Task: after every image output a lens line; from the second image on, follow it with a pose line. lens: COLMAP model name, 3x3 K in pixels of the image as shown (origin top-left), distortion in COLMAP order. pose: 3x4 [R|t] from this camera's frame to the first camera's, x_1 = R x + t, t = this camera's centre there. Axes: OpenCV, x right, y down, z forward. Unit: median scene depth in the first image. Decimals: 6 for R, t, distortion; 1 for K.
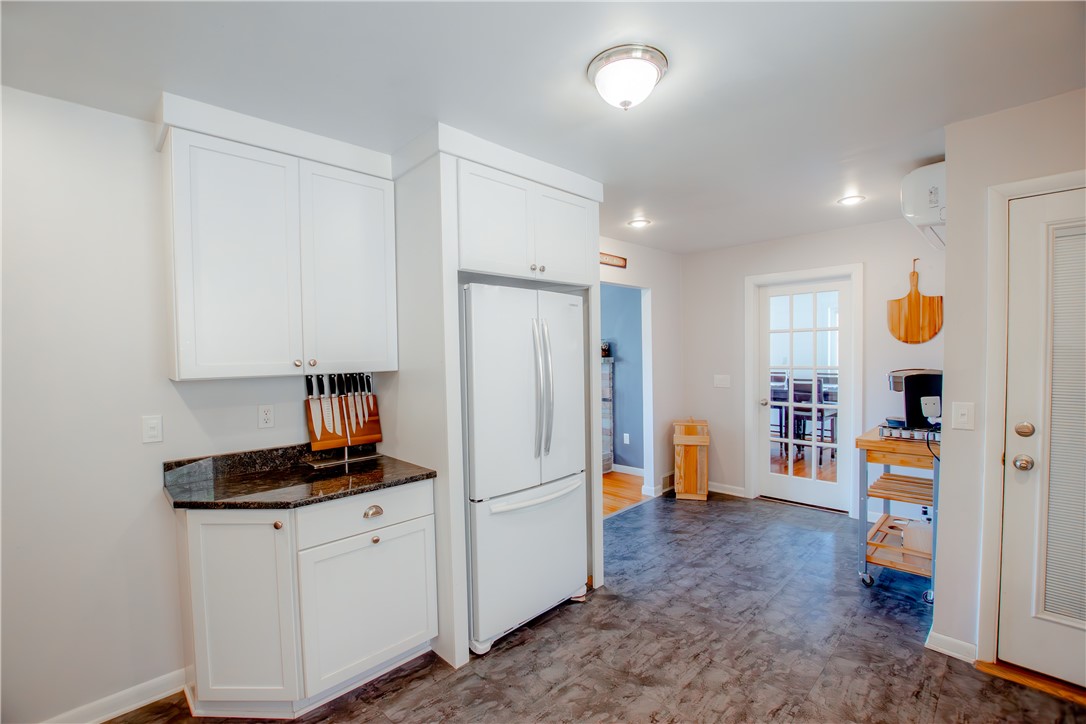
lens RADIAL K [[477.0, 0, 553.7], [0, 477.0, 368.4], [0, 0, 1]] dist [-0.032177, 0.004267]
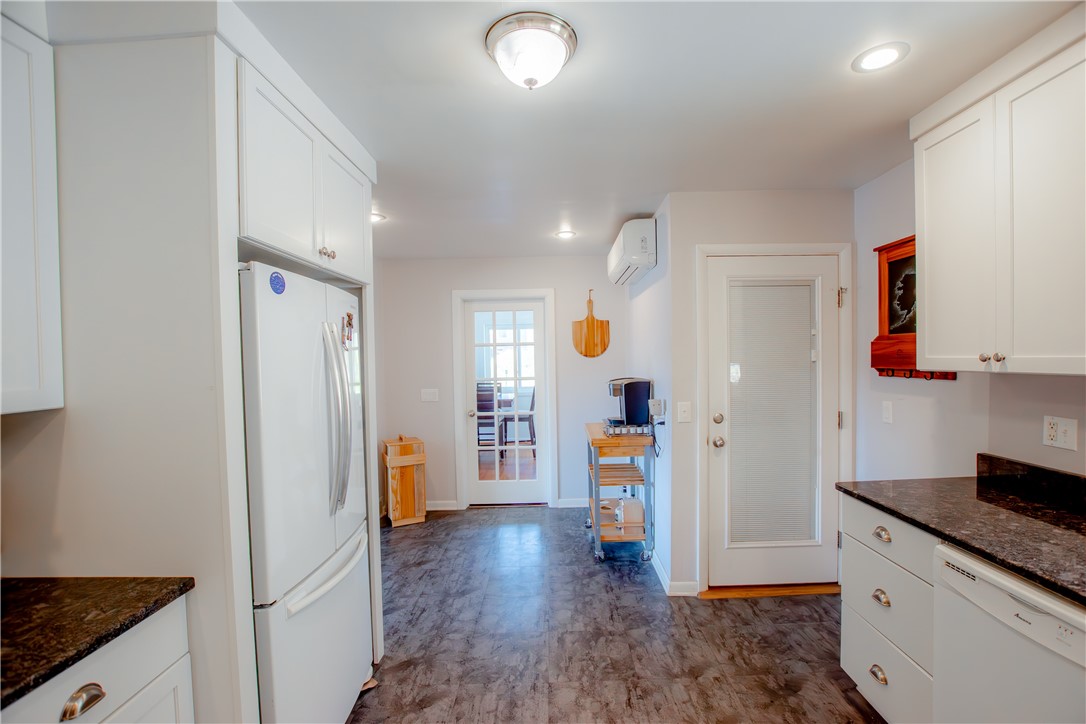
lens RADIAL K [[477.0, 0, 553.7], [0, 477.0, 368.4], [0, 0, 1]] dist [-0.032177, 0.004267]
pose [[0.708332, -0.012791, 0.705763, -0.264065], [0.030176, 0.999470, -0.012172, -0.013895], [-0.705234, 0.029919, 0.708343, 0.224550]]
